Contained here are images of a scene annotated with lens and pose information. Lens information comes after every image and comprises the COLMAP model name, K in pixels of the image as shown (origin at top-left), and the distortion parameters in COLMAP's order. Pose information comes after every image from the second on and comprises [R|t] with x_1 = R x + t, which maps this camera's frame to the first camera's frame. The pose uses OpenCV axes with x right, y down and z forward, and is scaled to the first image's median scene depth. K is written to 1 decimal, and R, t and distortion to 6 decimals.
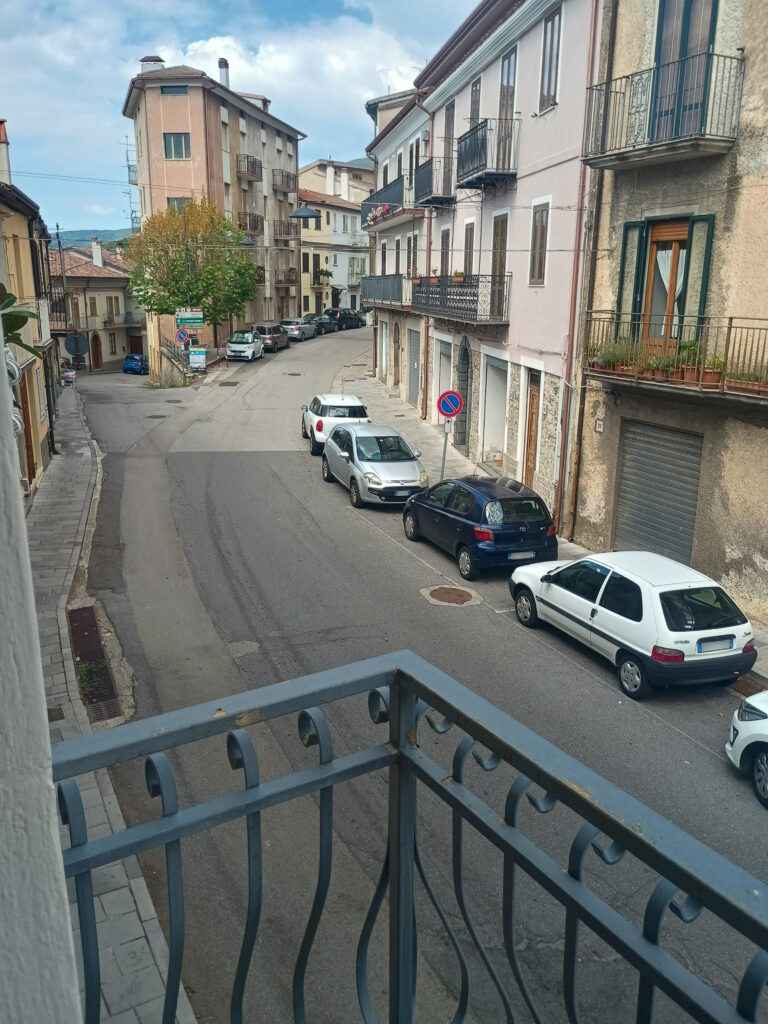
lens RADIAL K [[856.3, 0, 386.0], [0, 856.3, 517.9], [0, 0, 1]] dist [0.044907, -0.060168]
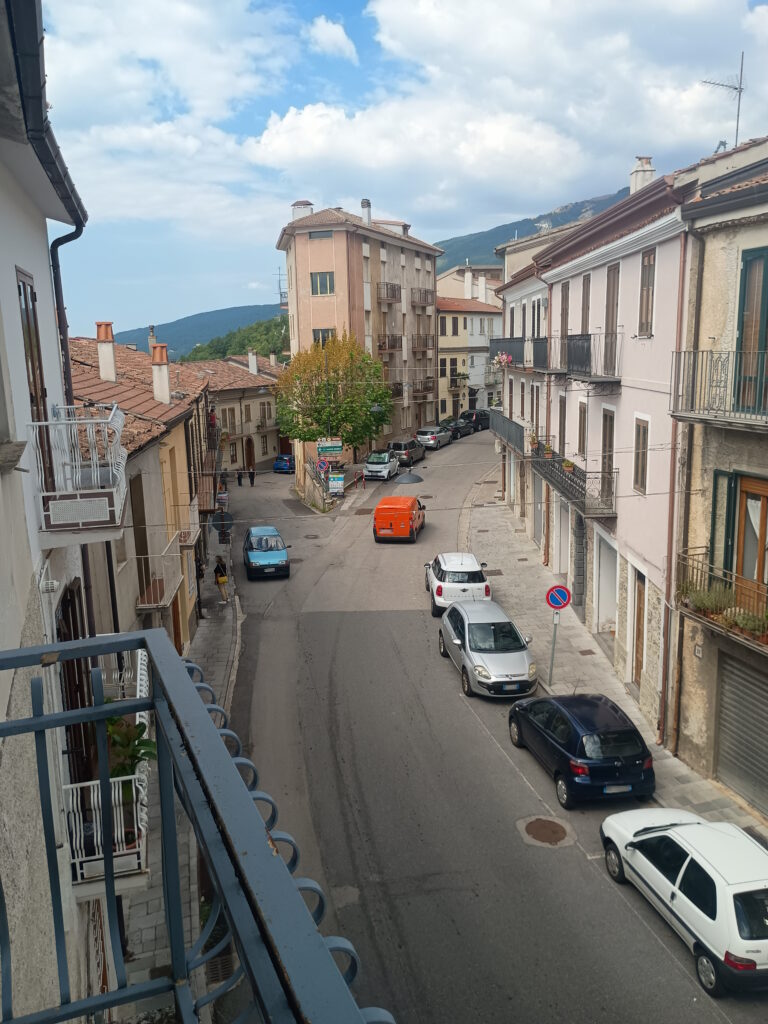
lens RADIAL K [[856.3, 0, 383.8], [0, 856.3, 507.4], [0, 0, 1]] dist [0.044907, -0.060168]
pose [[0.985211, -0.003334, -0.171315, 0.044761], [-0.010002, 0.996987, -0.076921, -0.158839], [0.171055, 0.077497, 0.982209, -0.071104]]
